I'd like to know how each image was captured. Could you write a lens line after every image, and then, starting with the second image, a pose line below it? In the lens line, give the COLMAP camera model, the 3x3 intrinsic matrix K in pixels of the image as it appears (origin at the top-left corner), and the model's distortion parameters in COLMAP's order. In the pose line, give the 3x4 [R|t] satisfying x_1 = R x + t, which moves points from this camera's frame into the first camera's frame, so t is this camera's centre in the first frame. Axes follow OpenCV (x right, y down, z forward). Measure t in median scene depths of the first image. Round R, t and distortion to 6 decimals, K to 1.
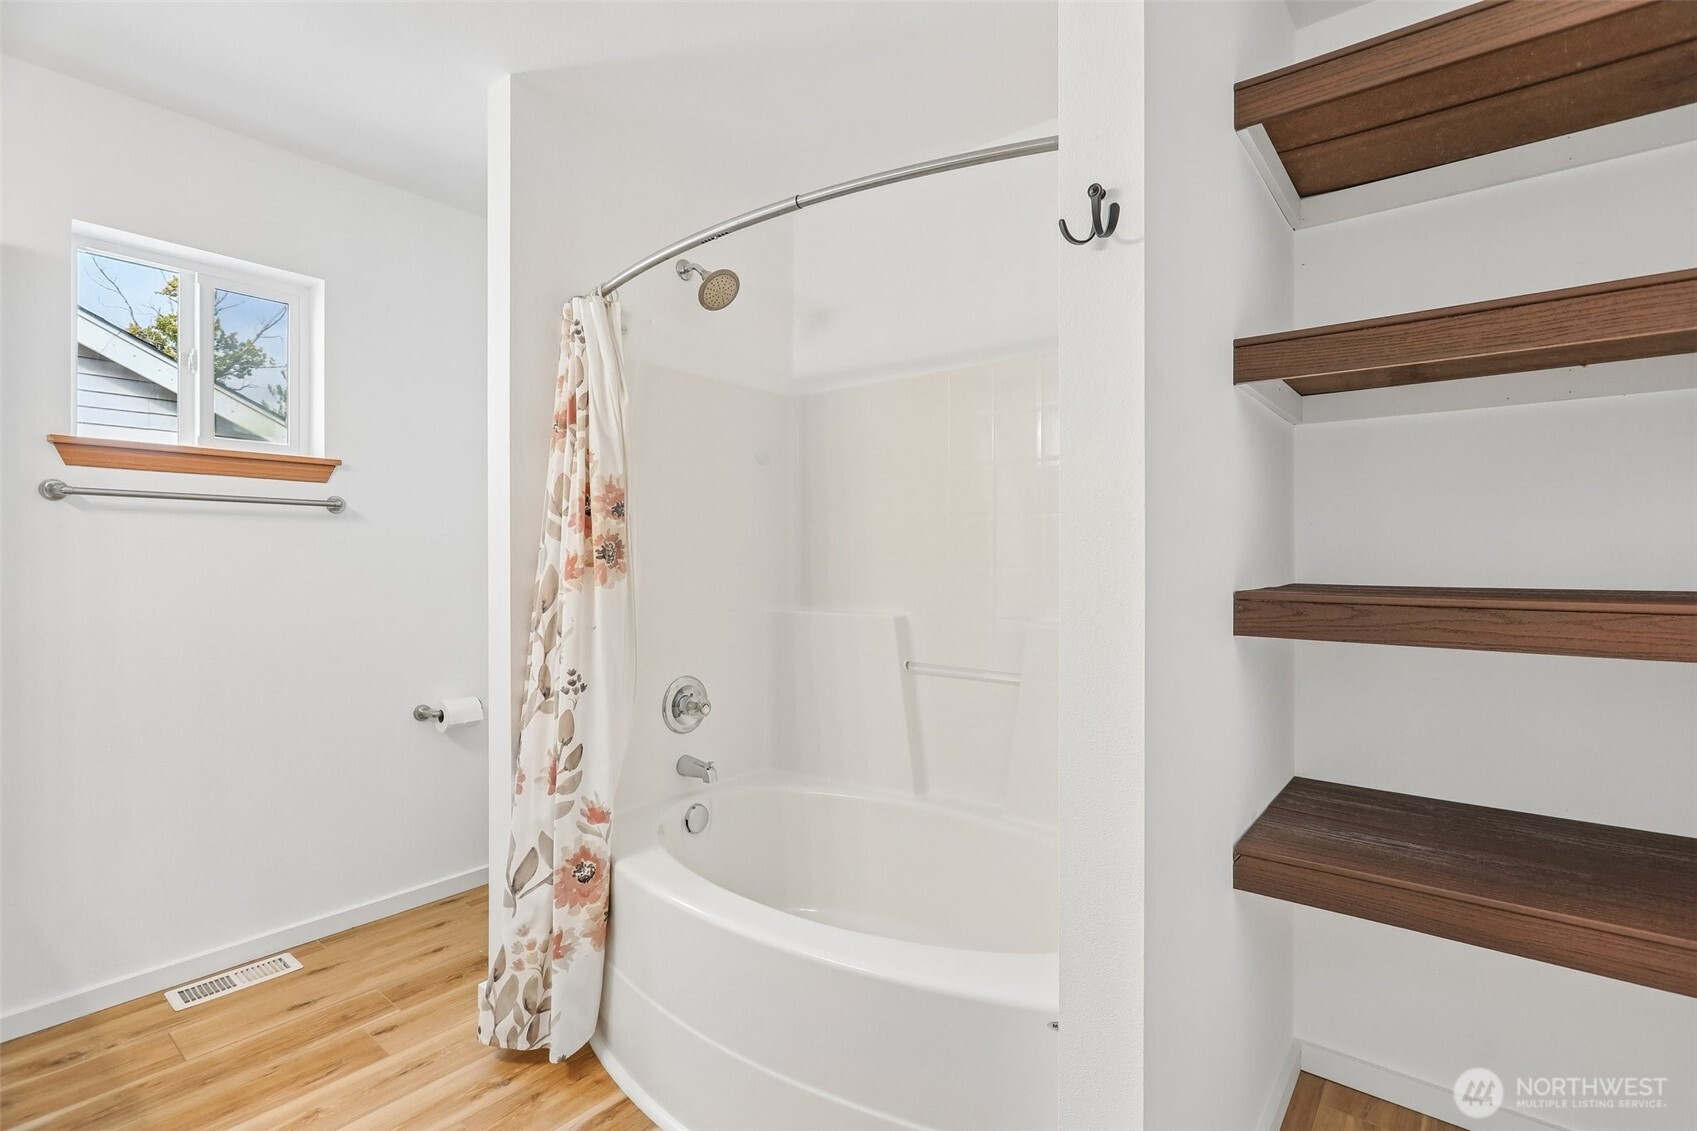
lens RADIAL K [[798.3, 0, 842.8], [0, 798.3, 567.3], [0, 0, 1]] dist [-0.004273, 0.004421]
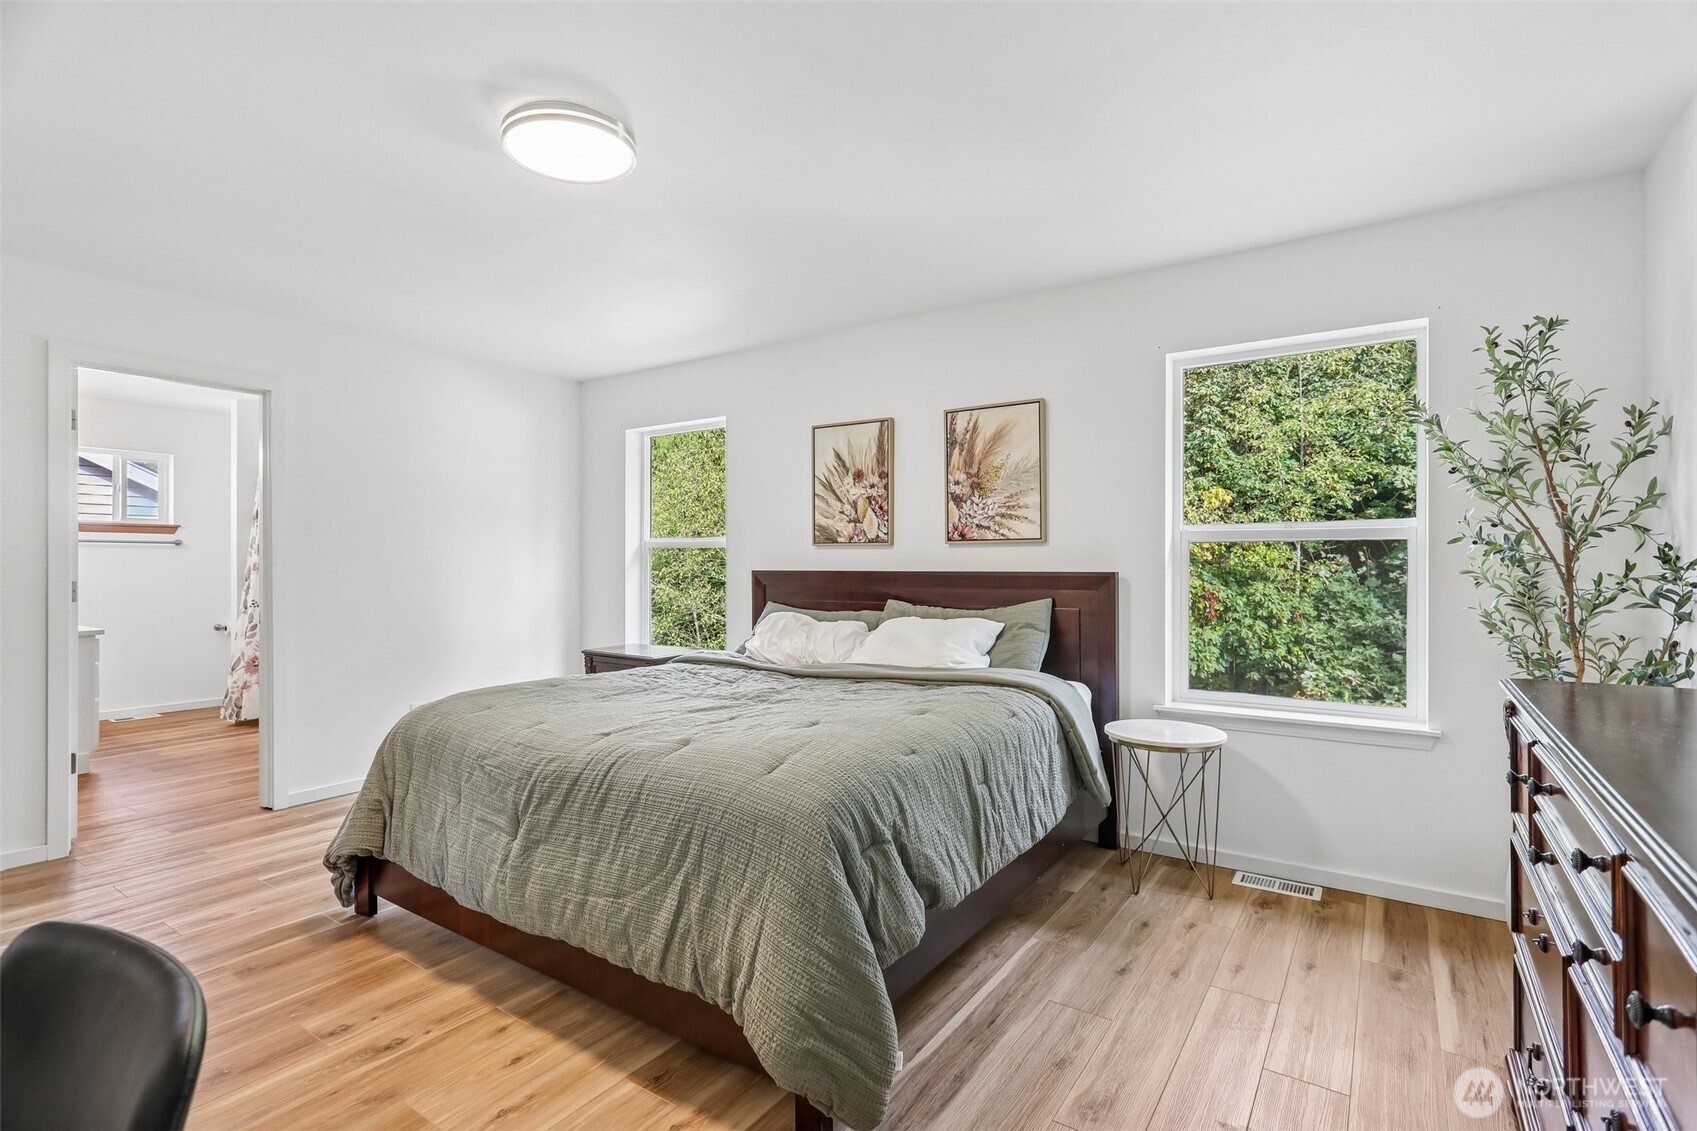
lens RADIAL K [[798.3, 0, 845.7], [0, 798.3, 560.2], [0, 0, 1]] dist [-0.004273, 0.004421]
pose [[0.996542, 0.000584, 0.083083, 1.696665], [0.000241, 0.999951, -0.009918, 0.006042], [-0.083085, 0.009904, 0.996493, -2.282604]]
